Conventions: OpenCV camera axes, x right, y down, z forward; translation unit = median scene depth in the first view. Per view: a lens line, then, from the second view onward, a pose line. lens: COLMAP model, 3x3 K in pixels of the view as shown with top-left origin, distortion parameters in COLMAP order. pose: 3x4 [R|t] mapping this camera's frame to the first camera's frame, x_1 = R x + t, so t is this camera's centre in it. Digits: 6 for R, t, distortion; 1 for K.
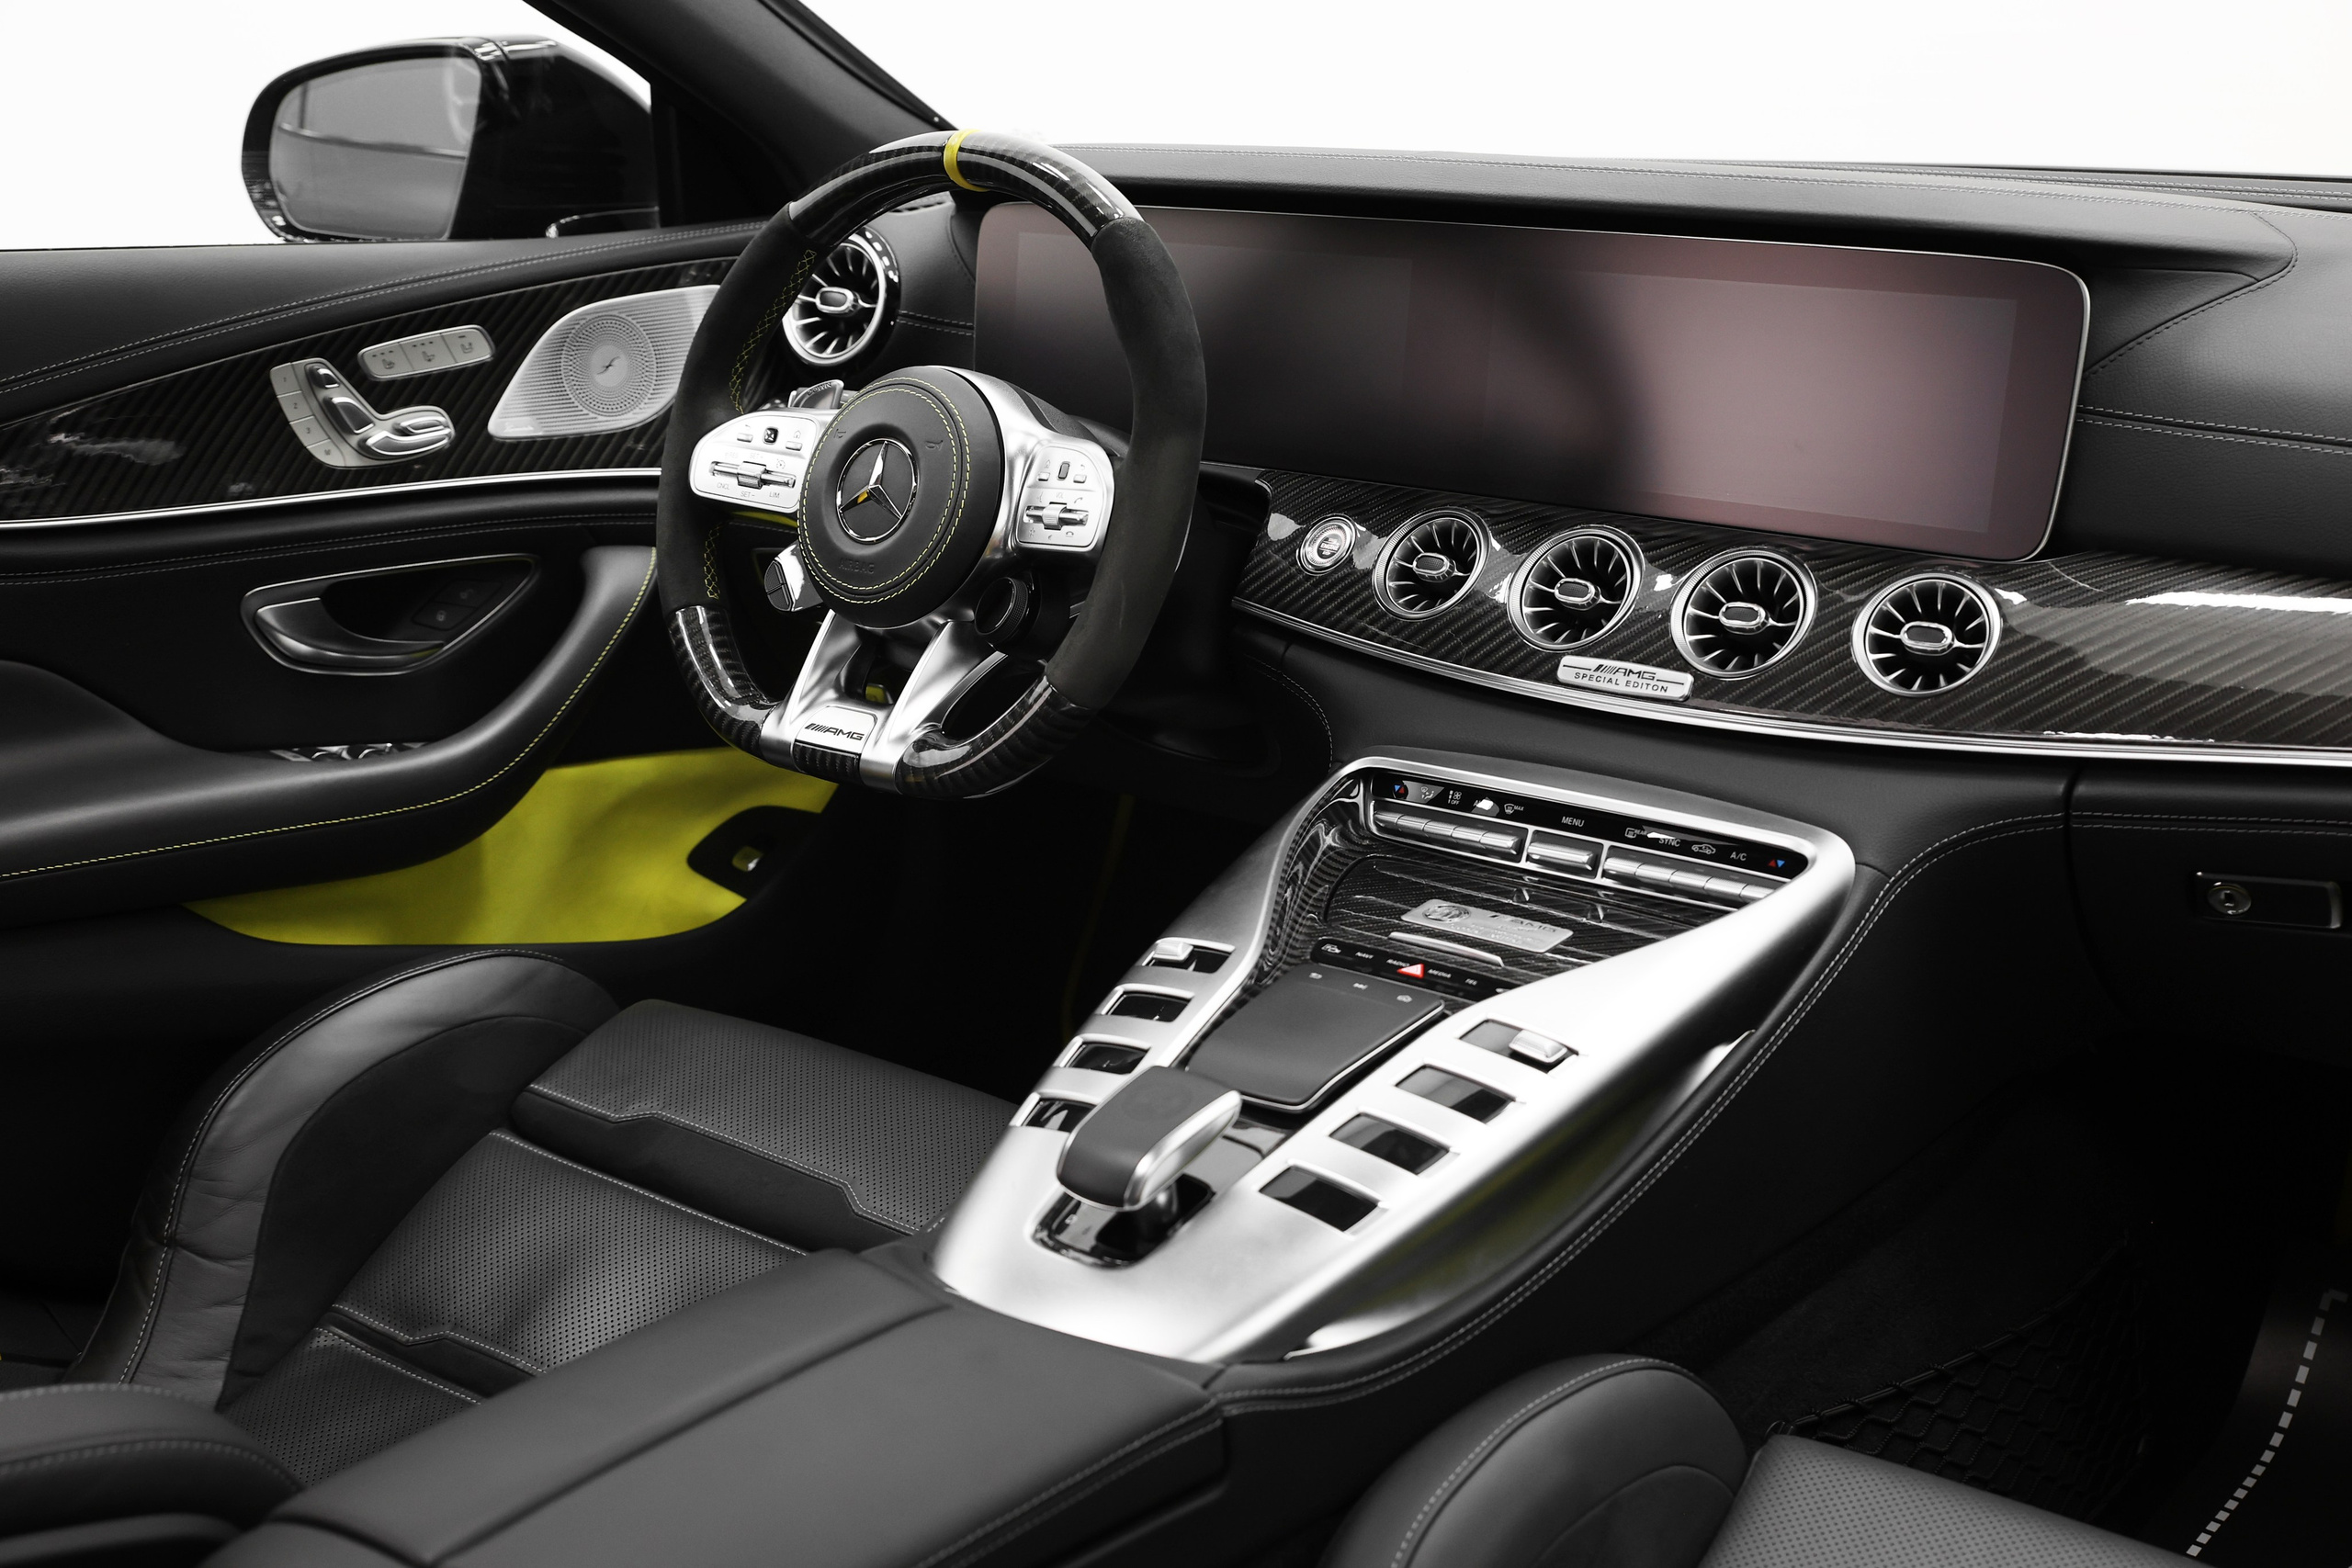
lens RADIAL K [[2826.5, 0, 1176.0], [0, 2826.5, 784.0], [0, 0, 1]] dist [0.011301, 0.009847]
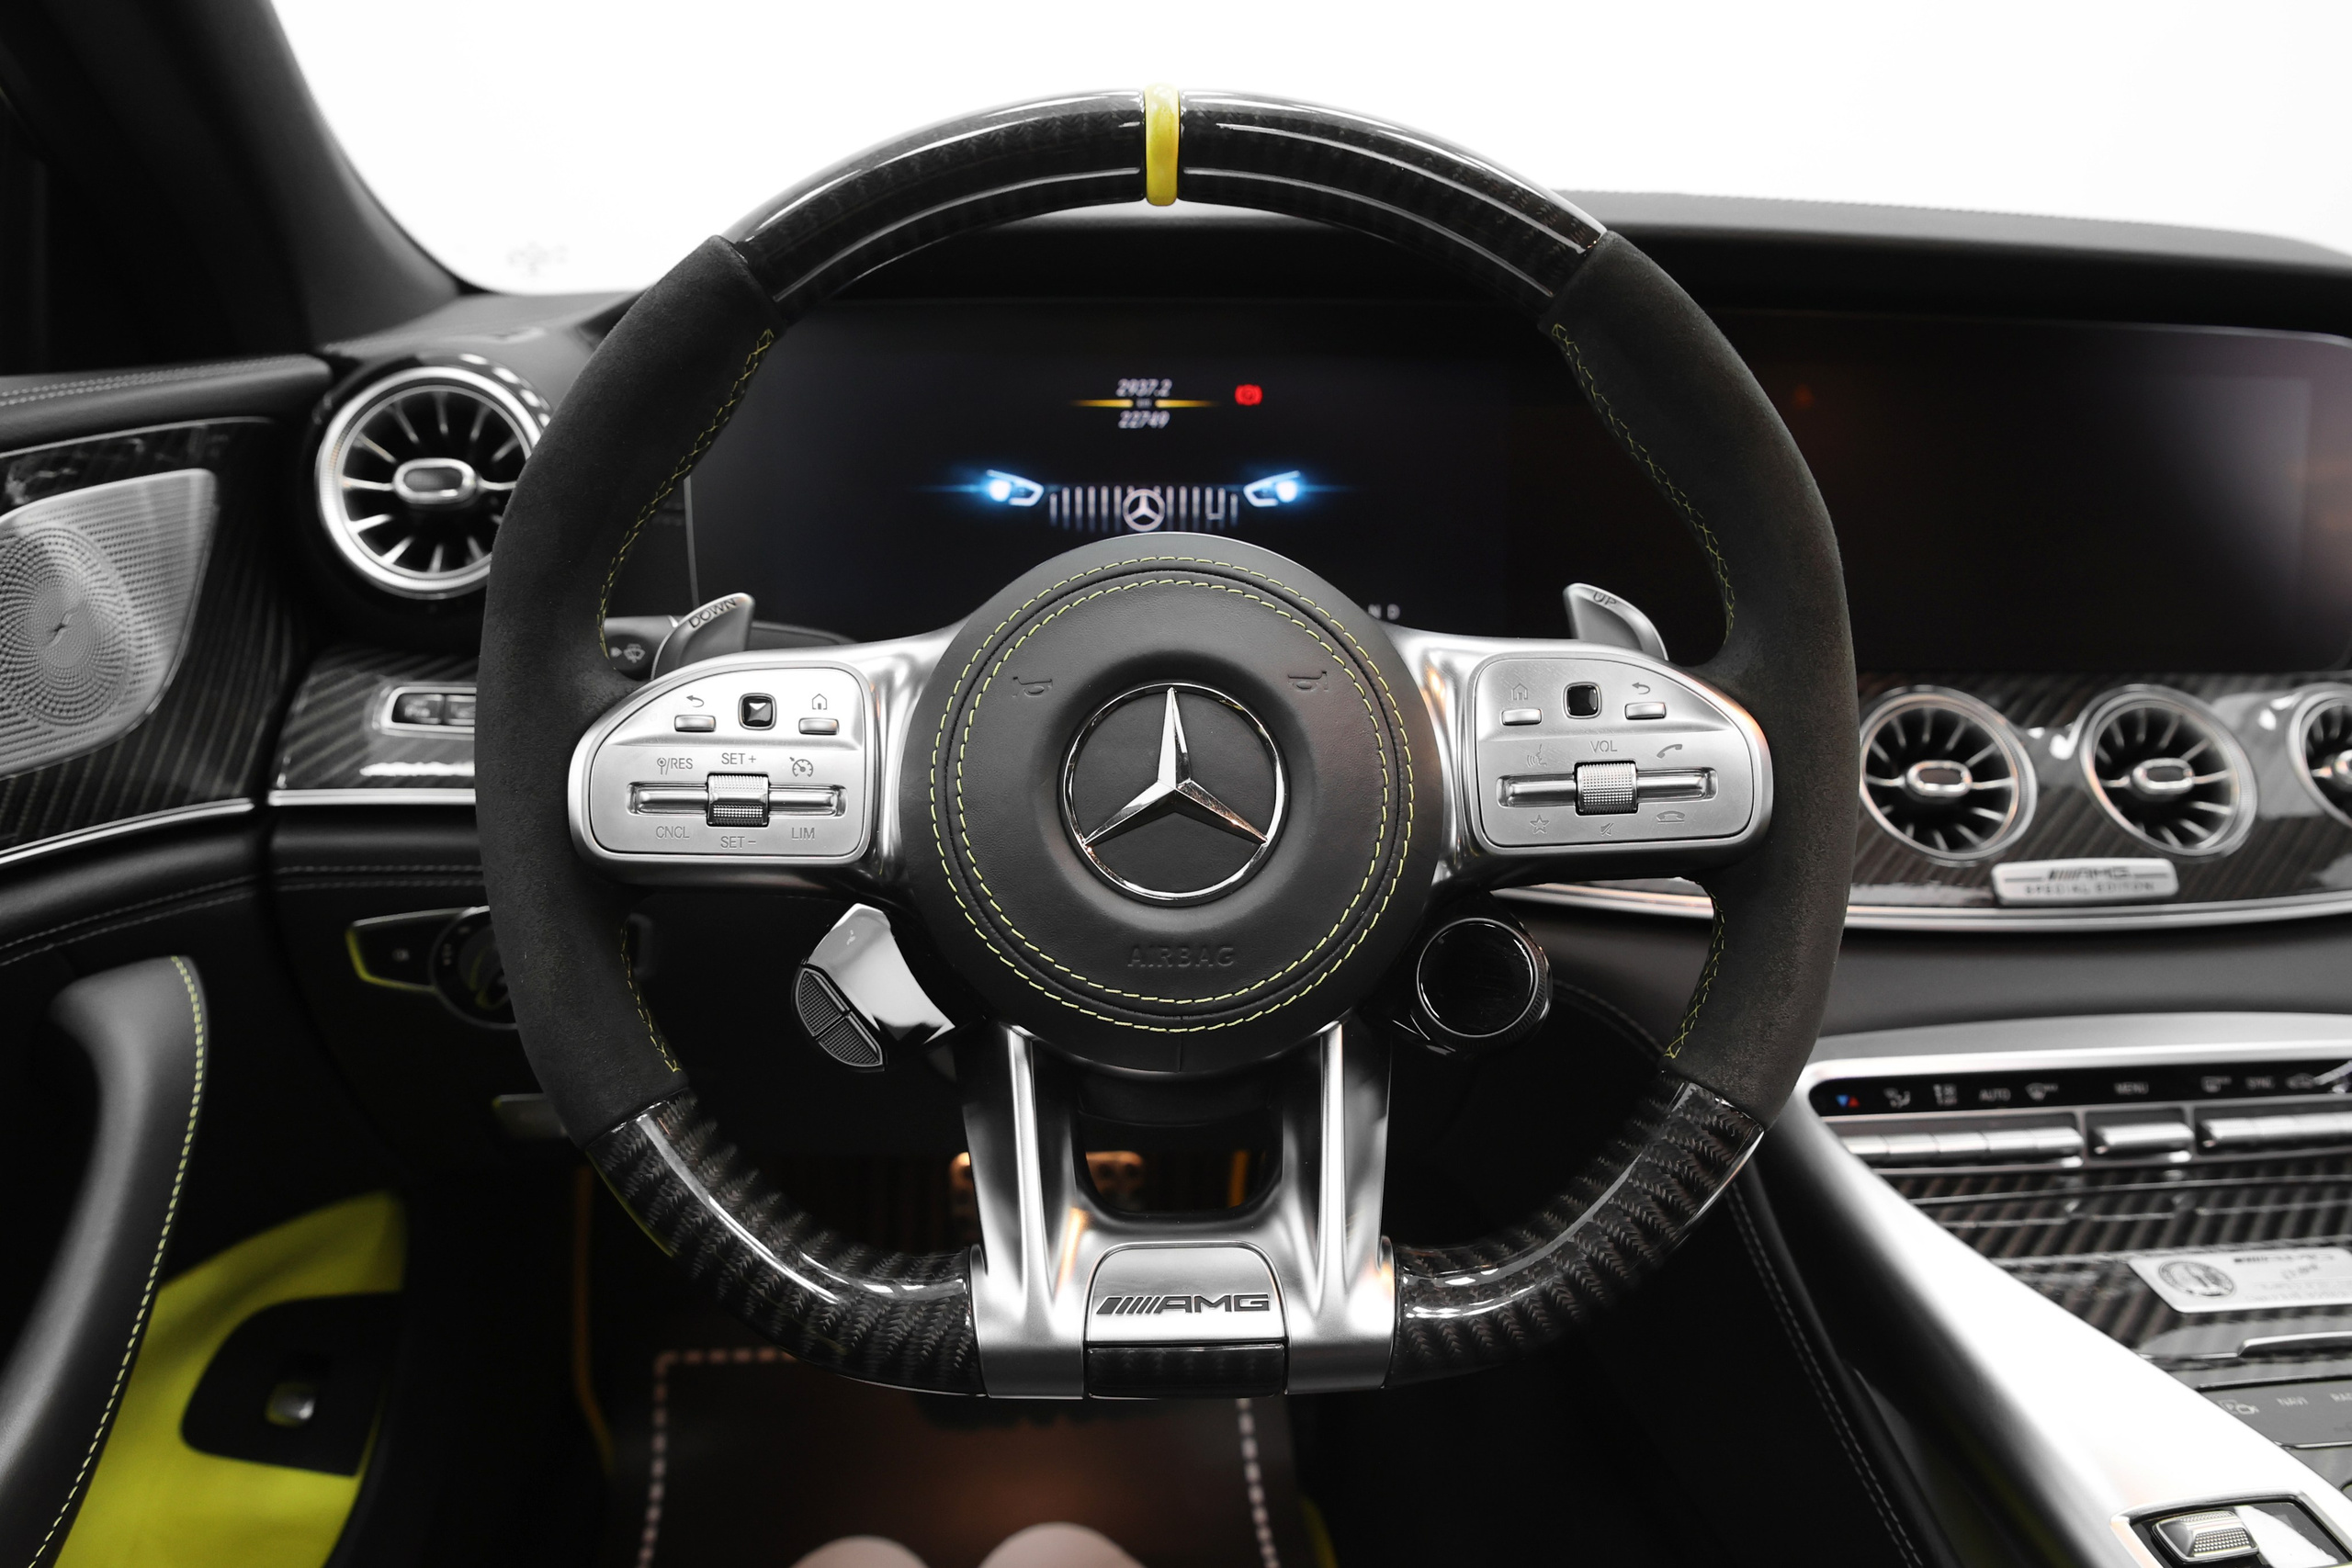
lens RADIAL K [[1717.0, 0, 1127.9], [0, 1717.0, 775.0], [0, 0, 1]] dist [-0.108003, 0.011565]
pose [[0.752876, -0.148775, 0.641127, -0.283101], [0.173611, 0.984507, 0.024586, -0.109327], [-0.634852, 0.092796, 0.767041, 0.744640]]
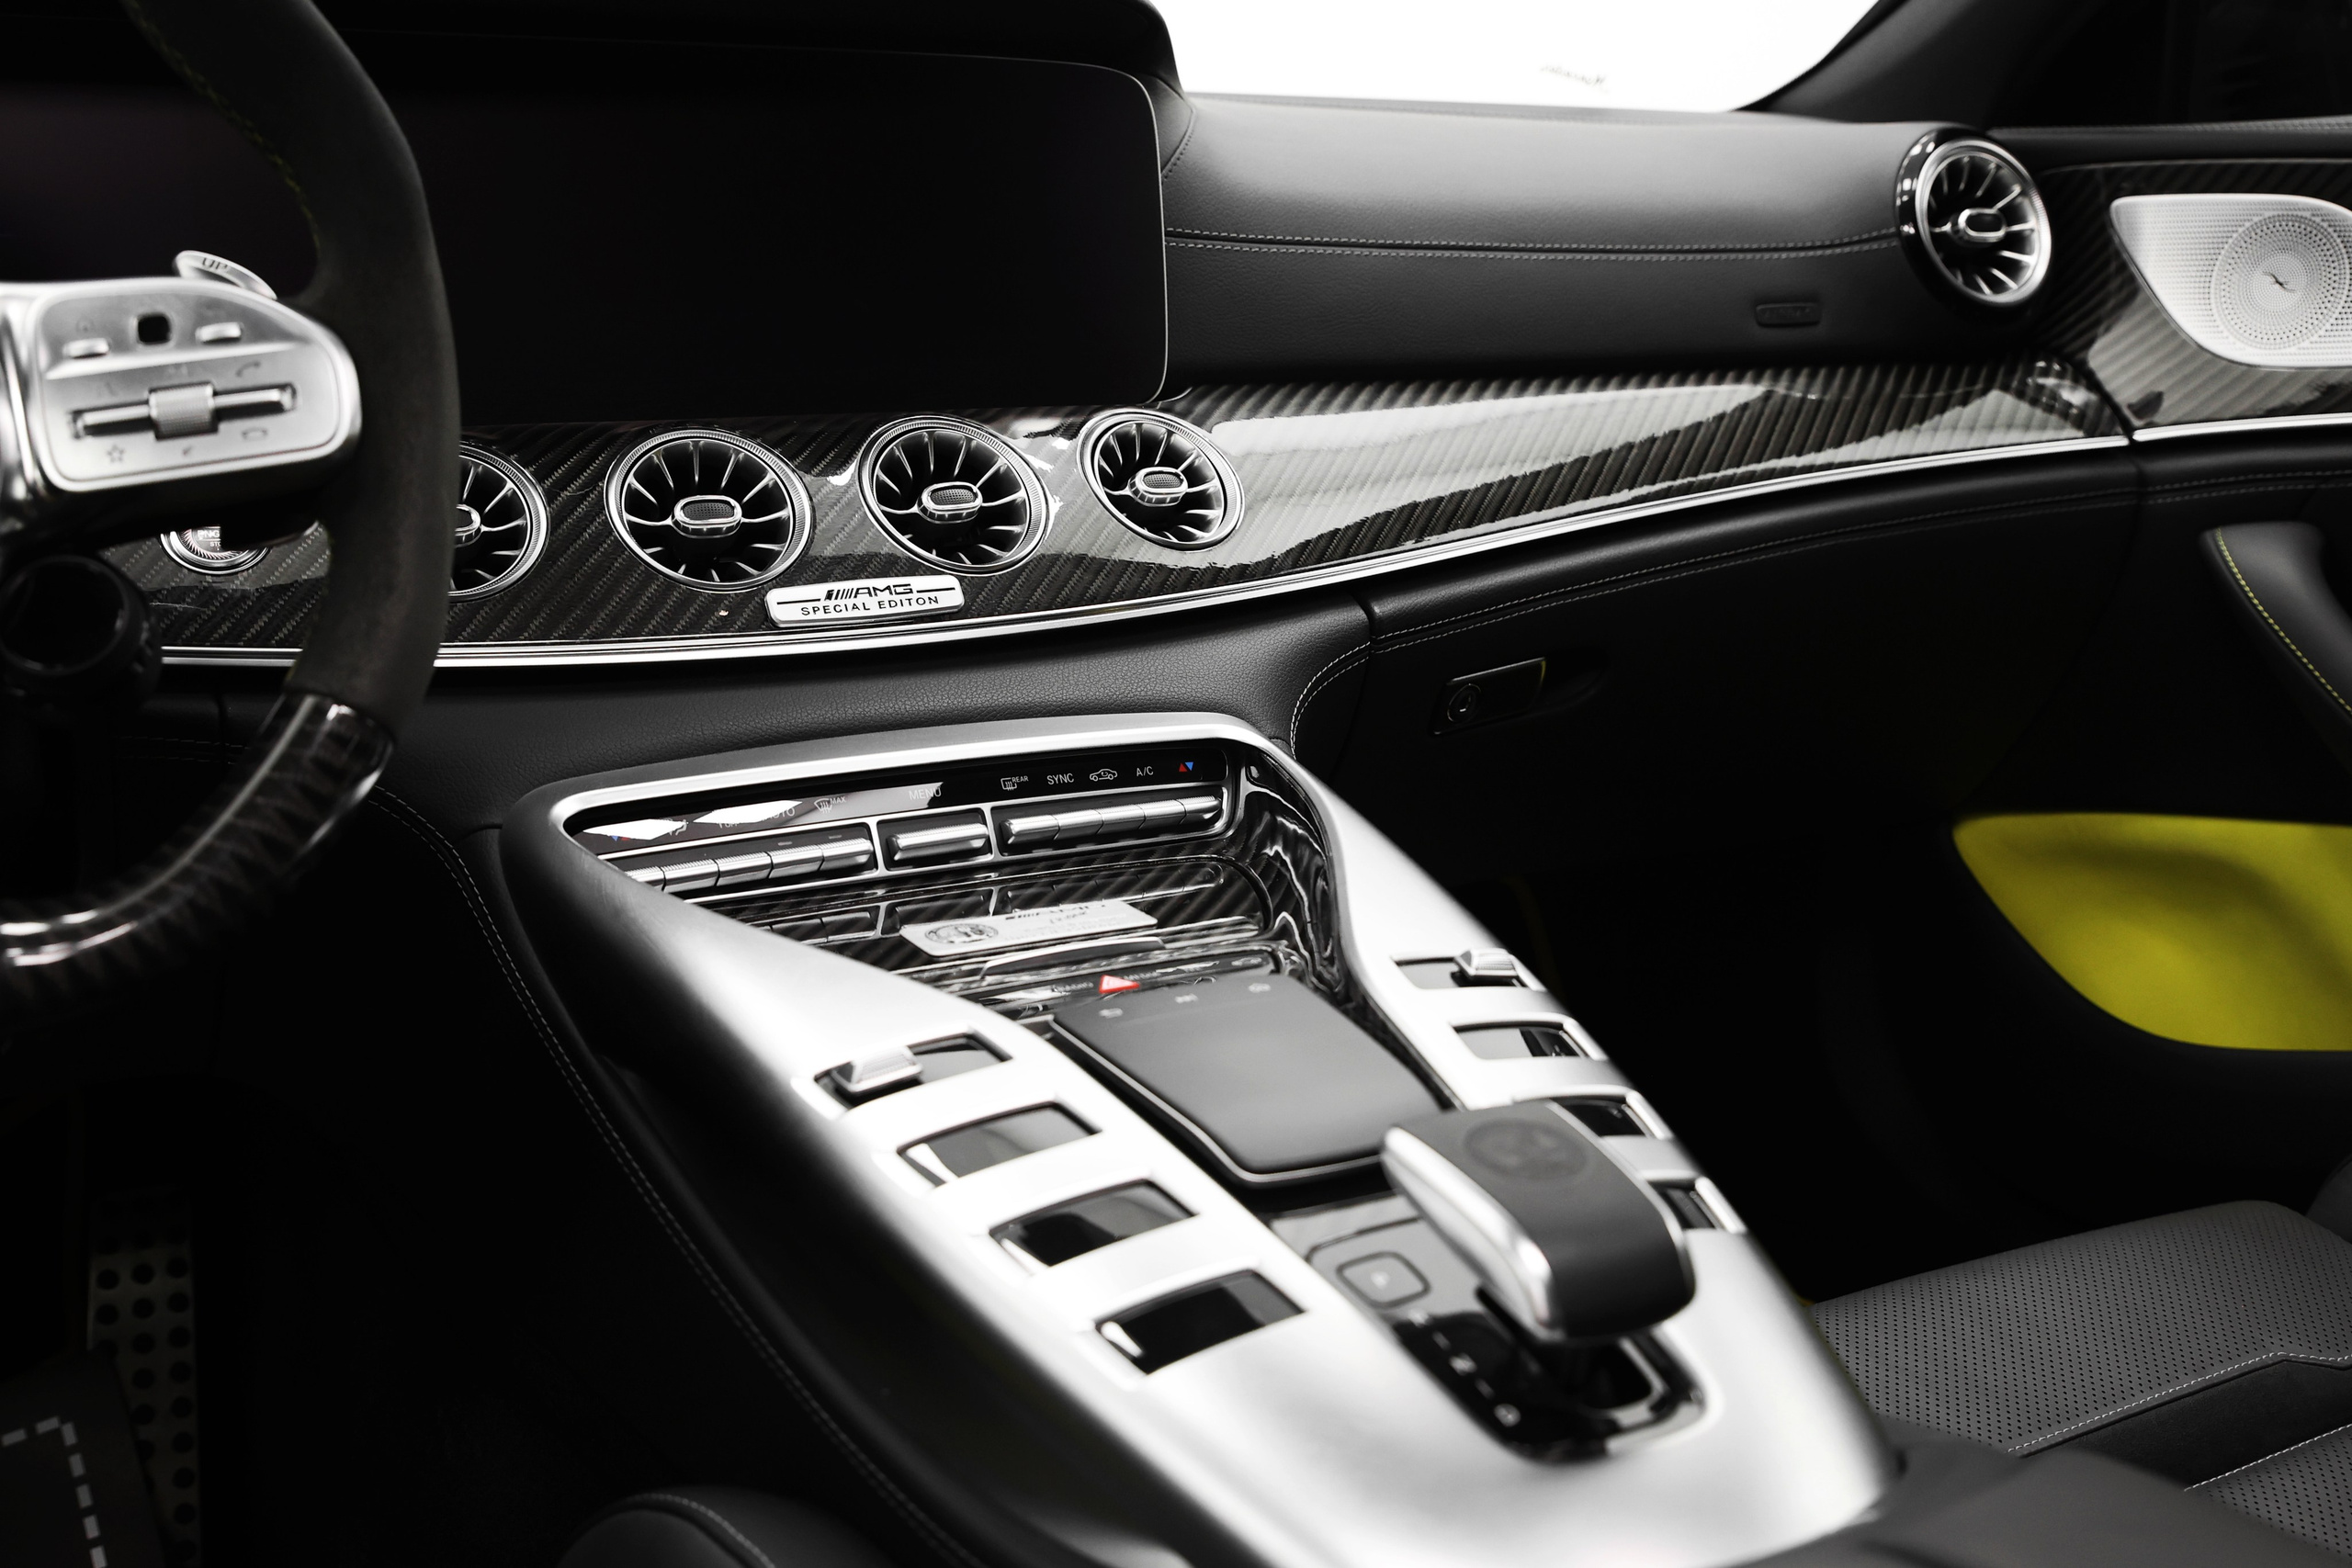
lens RADIAL K [[2415.5, 0, 1176.0], [0, 2415.5, 784.0], [0, 0, 1]] dist [-0.063668, 0.138739]
pose [[0.383727, -0.168342, 0.907973, -0.343210], [0.273802, 0.959771, 0.062232, -0.008375], [-0.881922, 0.224724, 0.414383, 0.621966]]
